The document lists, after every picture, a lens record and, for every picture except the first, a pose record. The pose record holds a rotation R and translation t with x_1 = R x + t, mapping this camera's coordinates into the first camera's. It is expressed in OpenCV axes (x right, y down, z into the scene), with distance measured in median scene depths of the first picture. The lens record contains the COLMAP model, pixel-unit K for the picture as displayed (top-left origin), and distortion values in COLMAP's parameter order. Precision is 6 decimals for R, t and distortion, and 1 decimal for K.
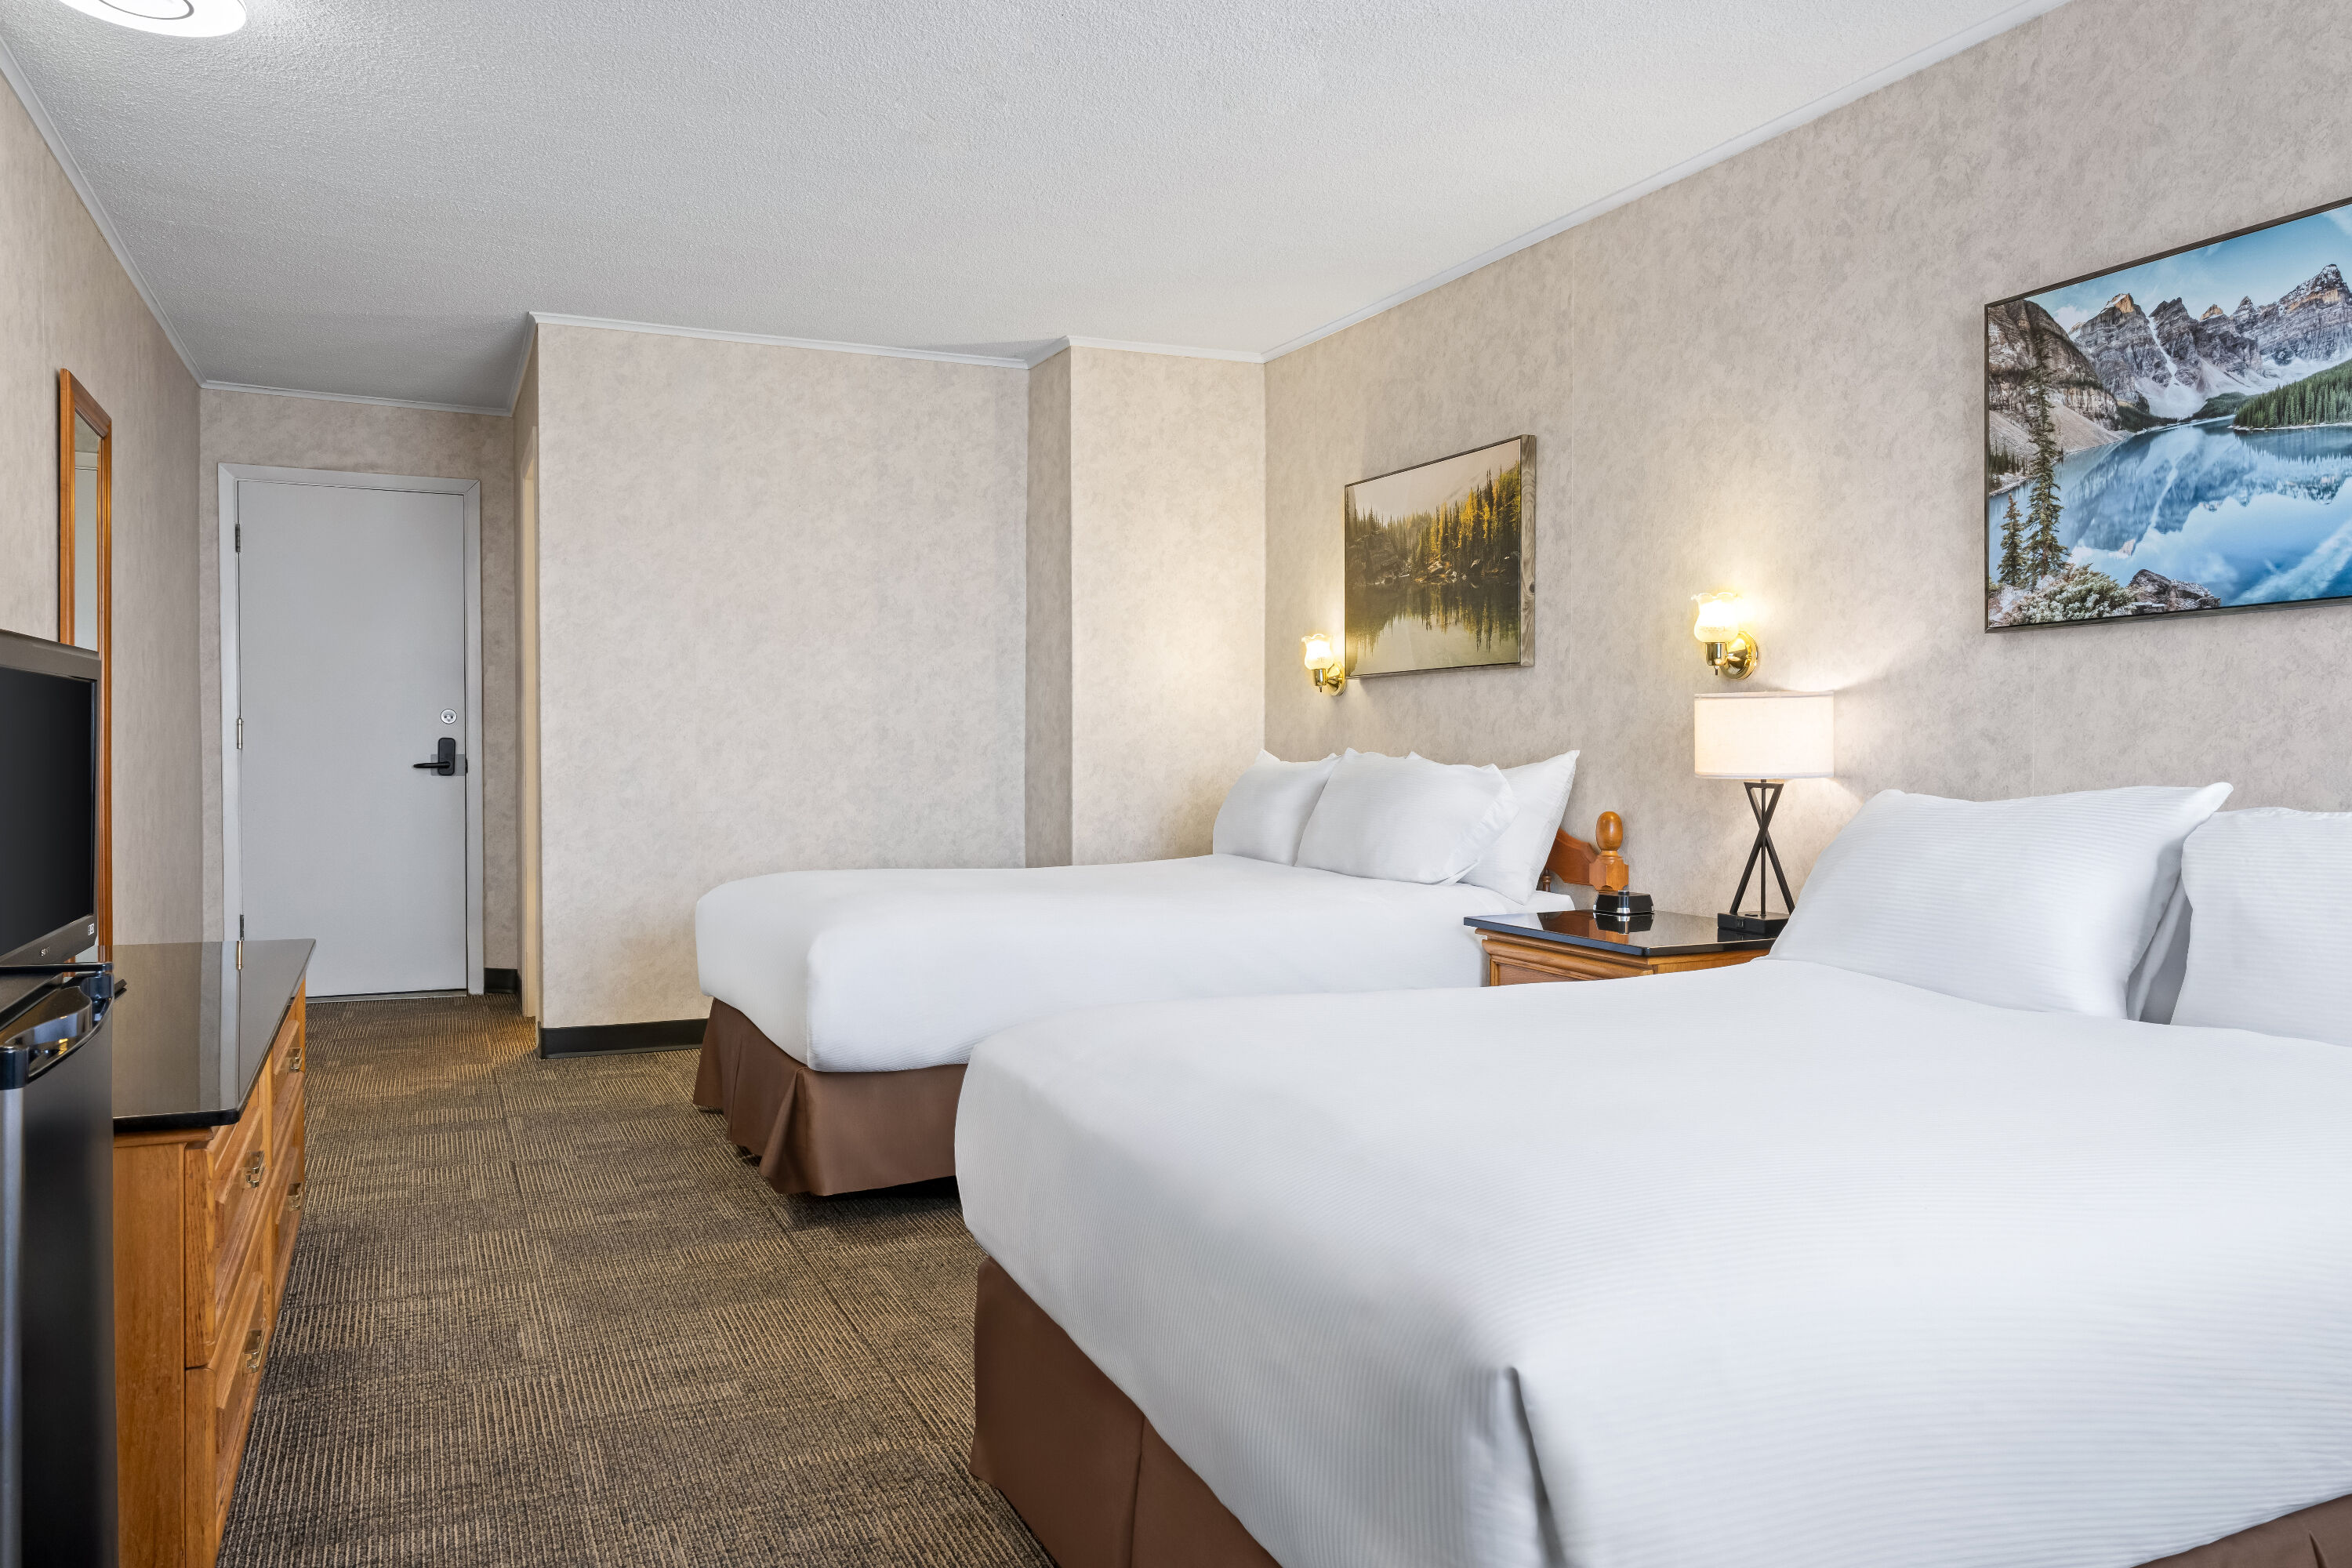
lens RADIAL K [[1665.6, 0, 1162.4], [0, 1665.6, 765.8], [0, 0, 1]] dist [0.000166, 0.005316]
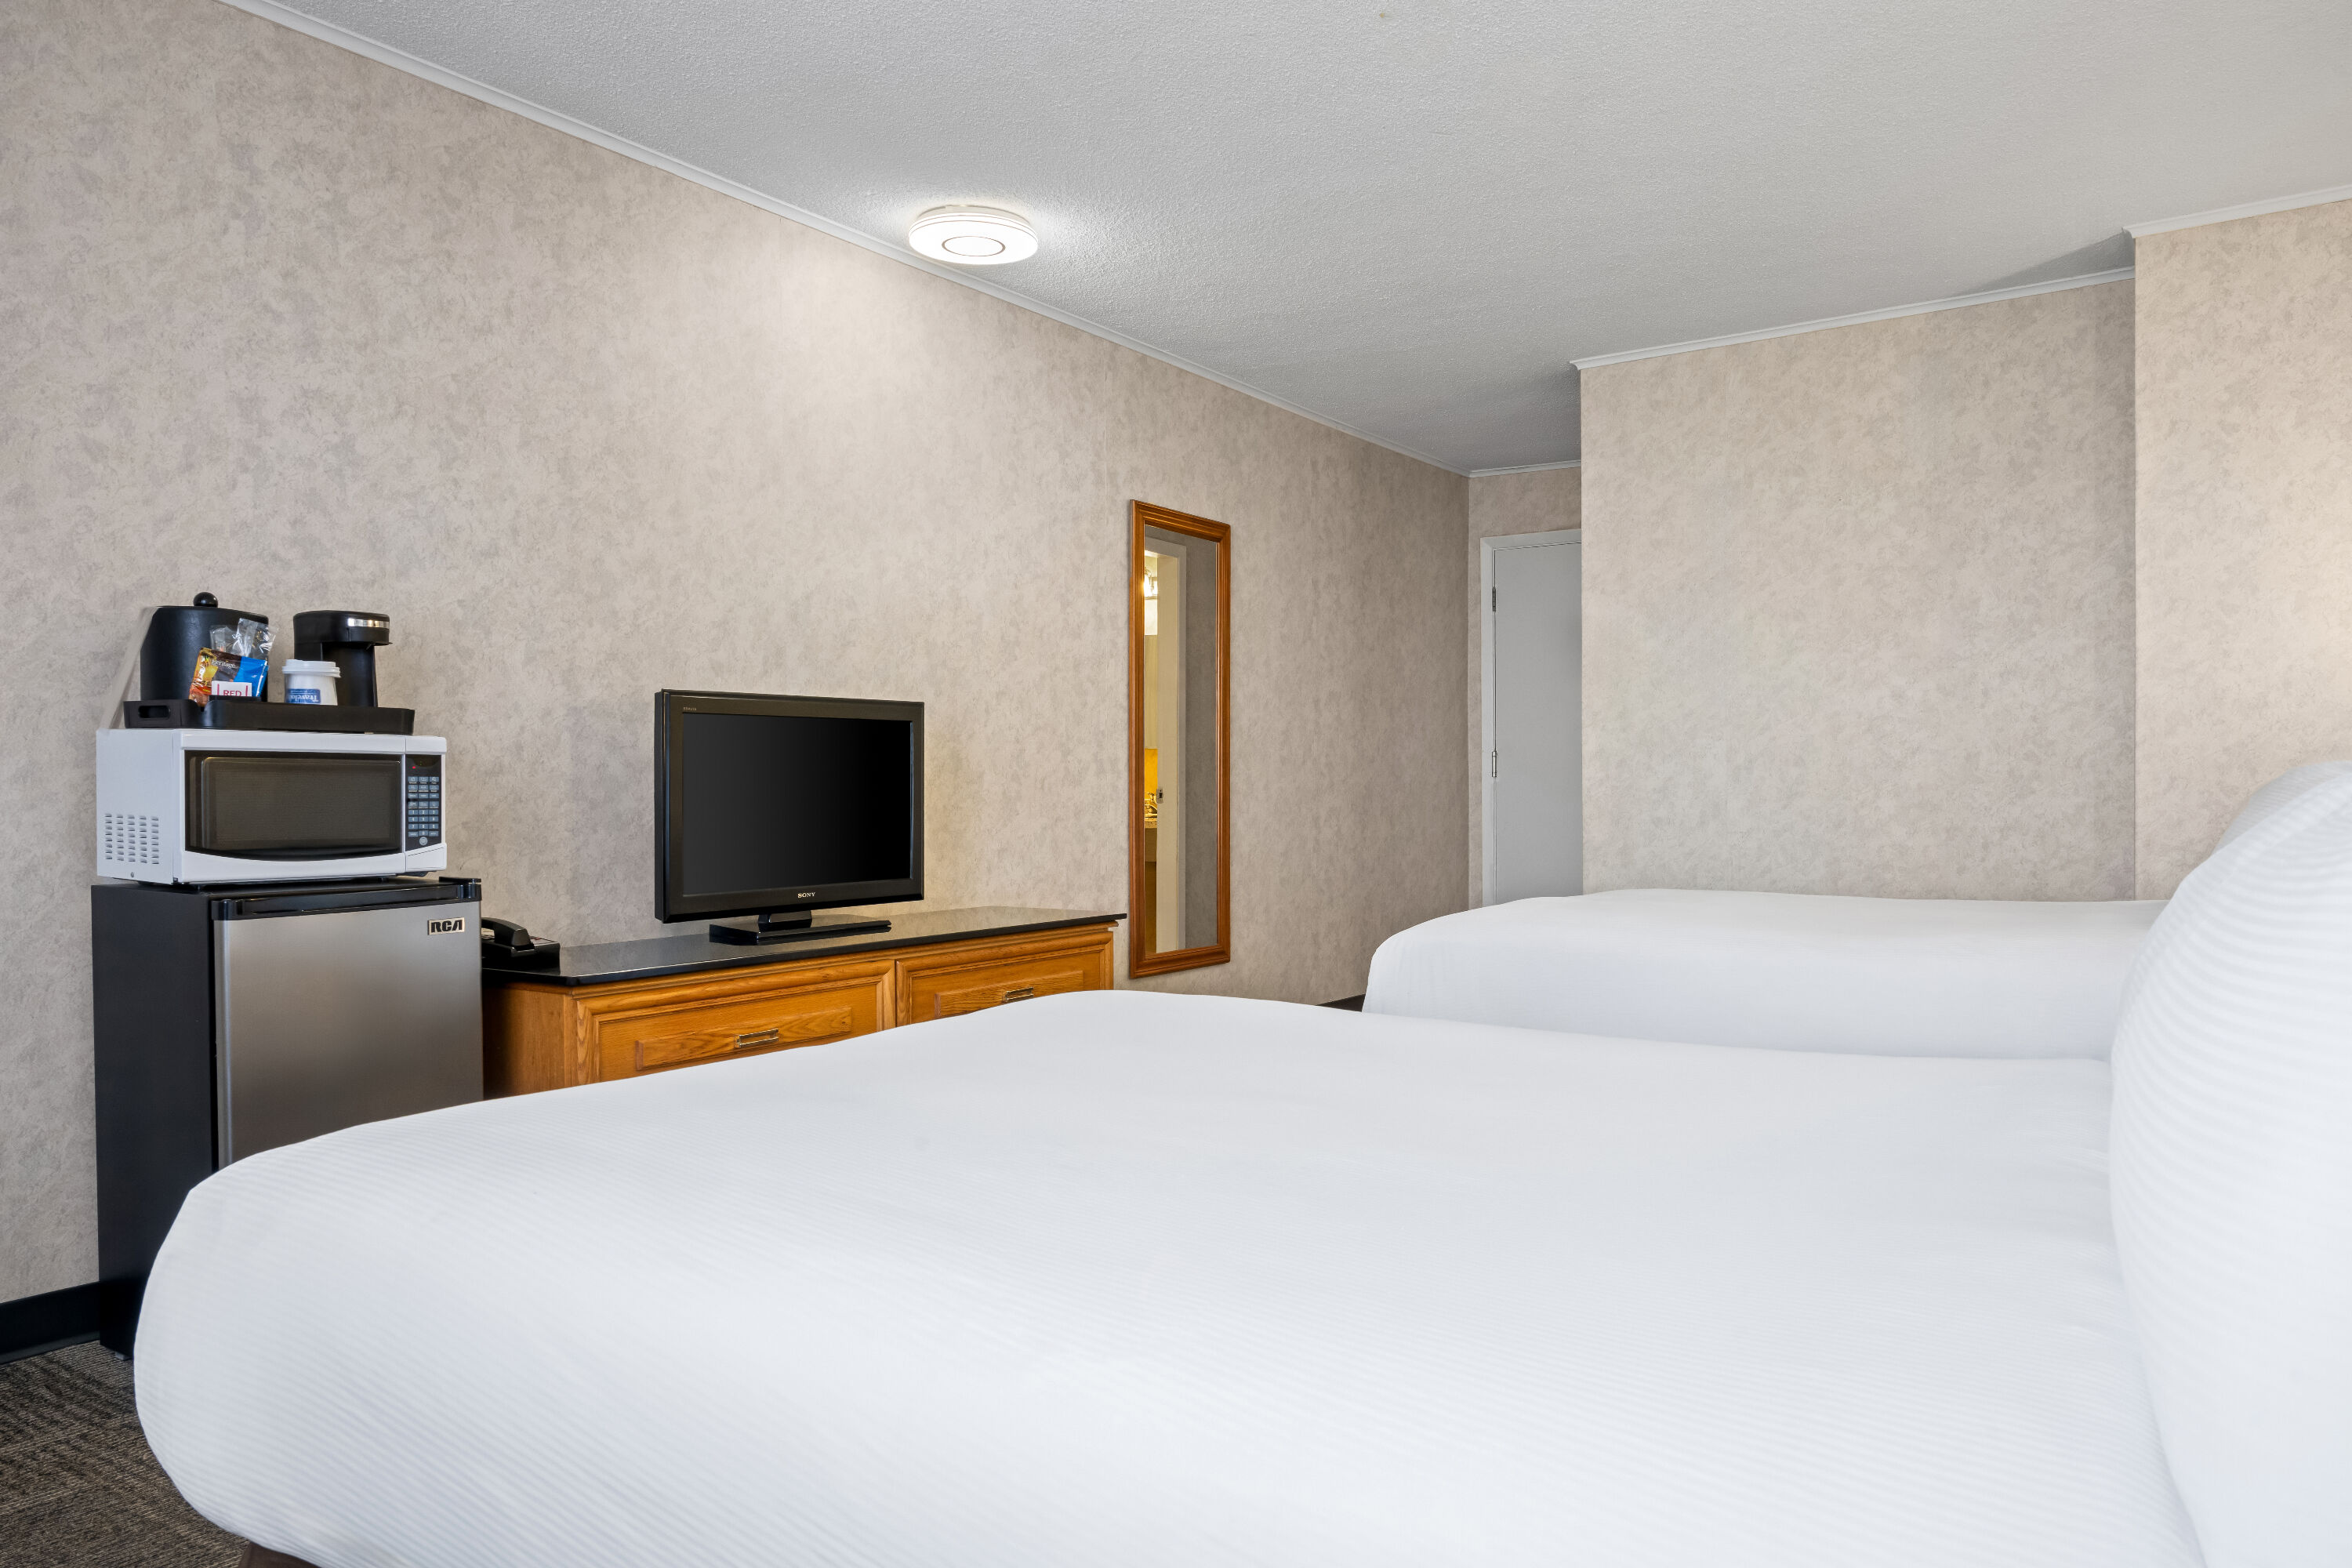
lens RADIAL K [[1665.6, 0, 1153.7], [0, 1665.6, 803.8], [0, 0, 1]] dist [0.000166, 0.005316]
pose [[0.510957, -0.002661, -0.859602, 0.610381], [0.000748, 0.999996, -0.002652, 0.021422], [0.859606, 0.000712, 0.510957, 0.337957]]
